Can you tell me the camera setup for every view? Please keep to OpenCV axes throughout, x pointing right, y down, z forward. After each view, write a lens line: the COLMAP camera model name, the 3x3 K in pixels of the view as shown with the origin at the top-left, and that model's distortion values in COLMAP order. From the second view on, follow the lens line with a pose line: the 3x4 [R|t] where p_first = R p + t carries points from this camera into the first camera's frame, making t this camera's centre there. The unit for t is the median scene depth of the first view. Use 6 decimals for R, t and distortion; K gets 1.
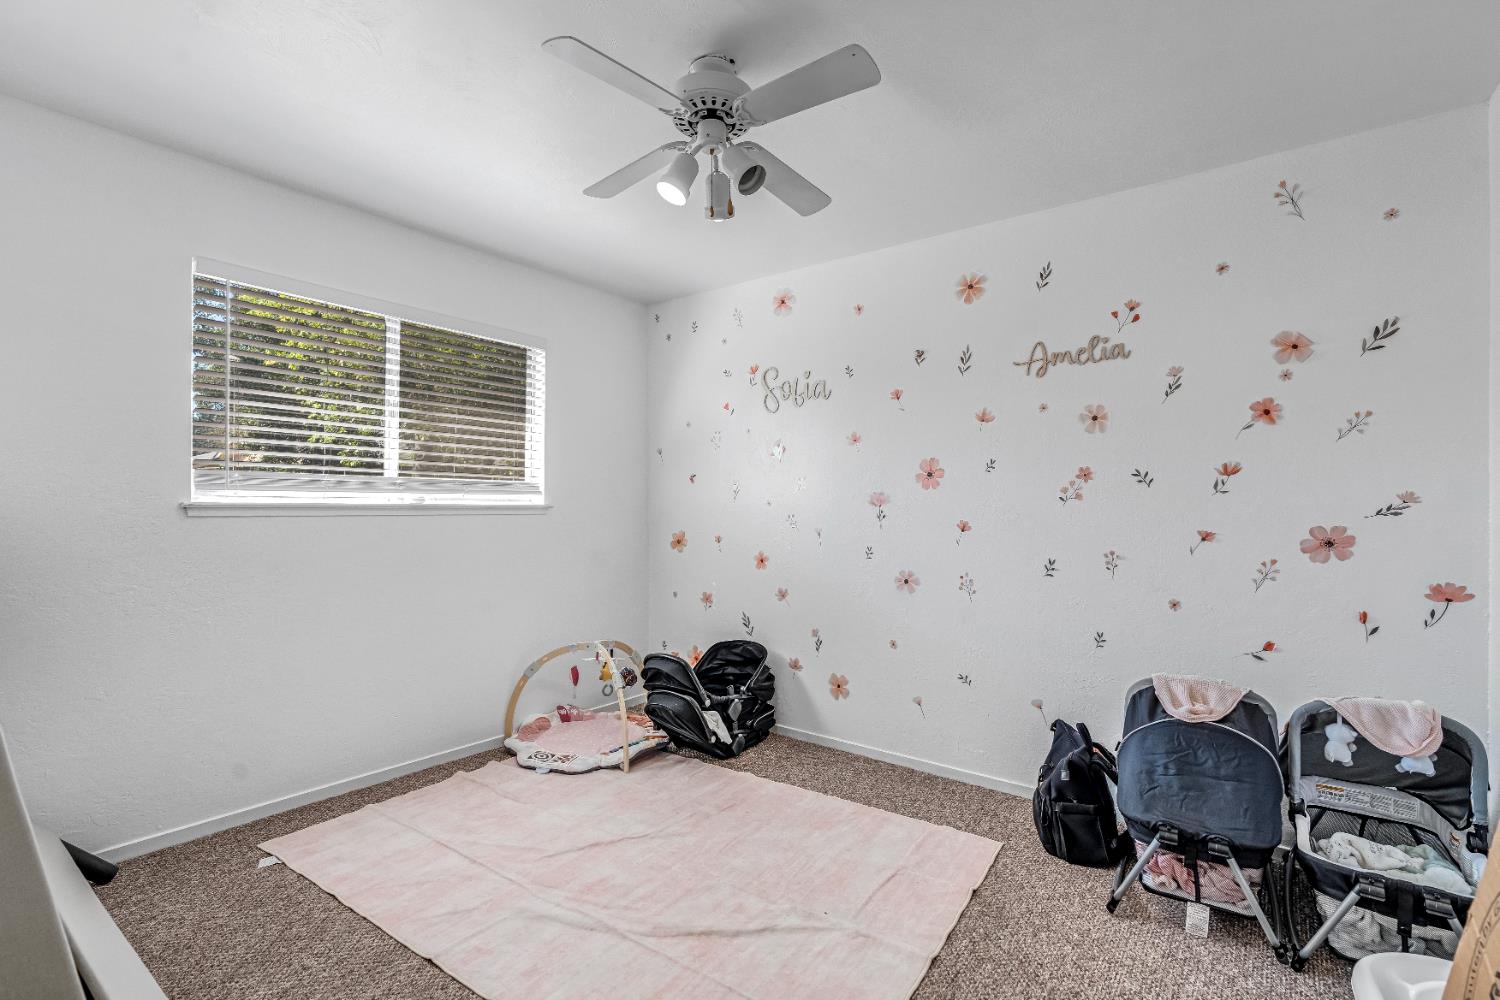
lens RADIAL K [[716.9, 0, 750.0], [0, 716.9, 500.0], [0, 0, 1]] dist [0.000289, 0.000101]
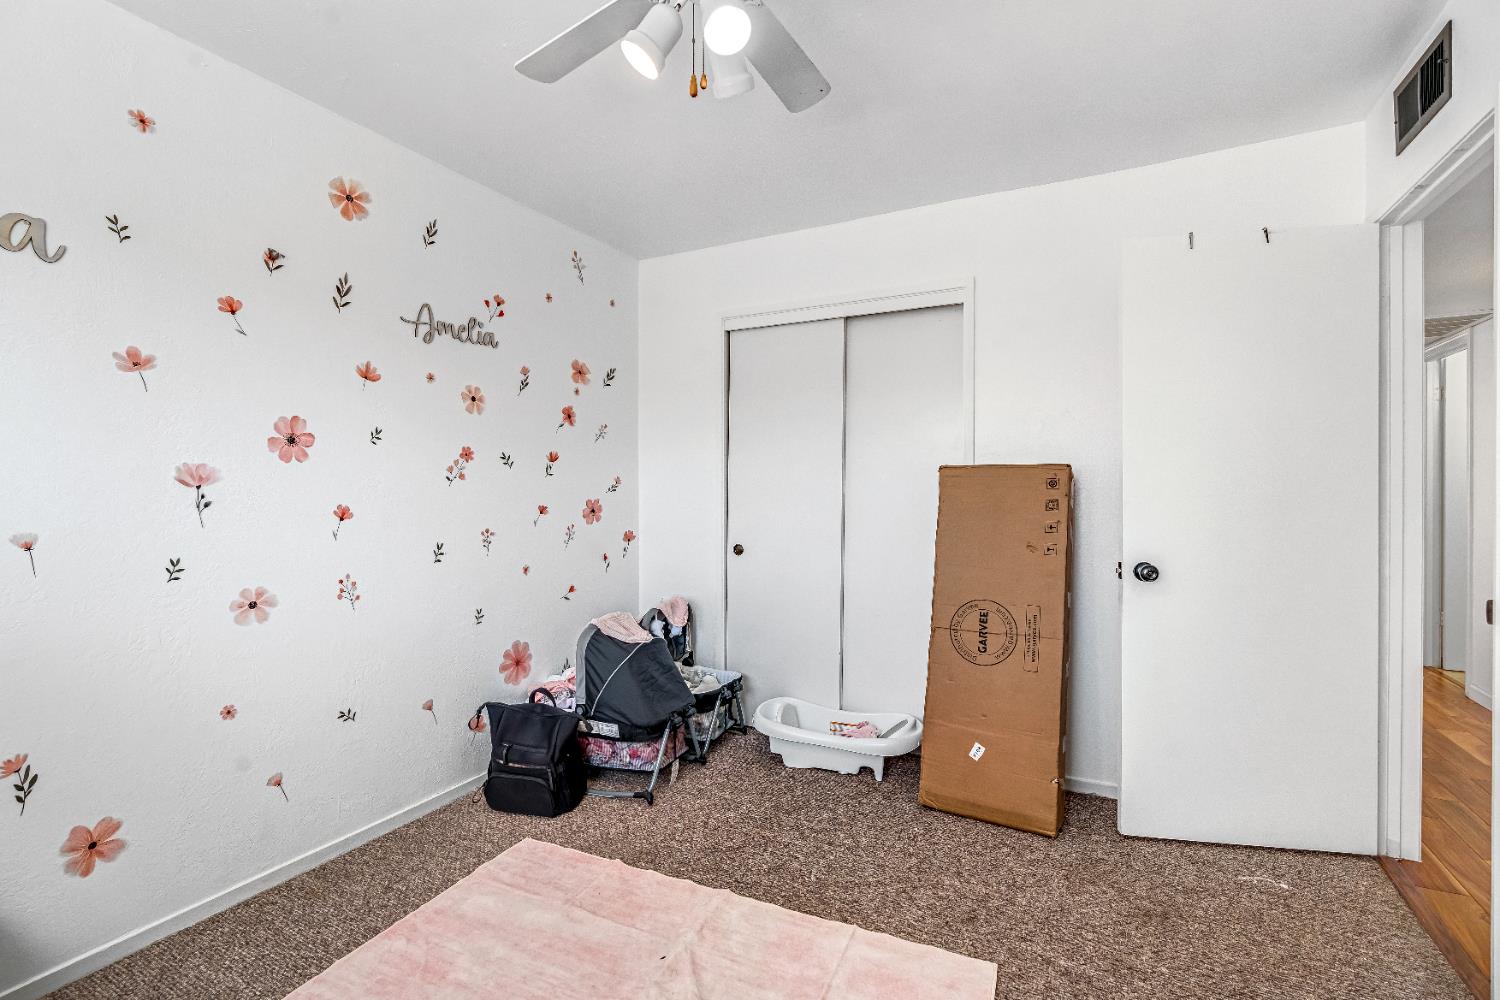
lens RADIAL K [[690.5, 0, 747.2], [0, 690.5, 493.1], [0, 0, 1]] dist [-0.001867, 0.000133]
pose [[-0.189716, -0.006156, 0.981820, -0.550828], [0.001419, 0.999978, 0.006544, 0.012782], [-0.981838, 0.002634, -0.189703, 0.808983]]
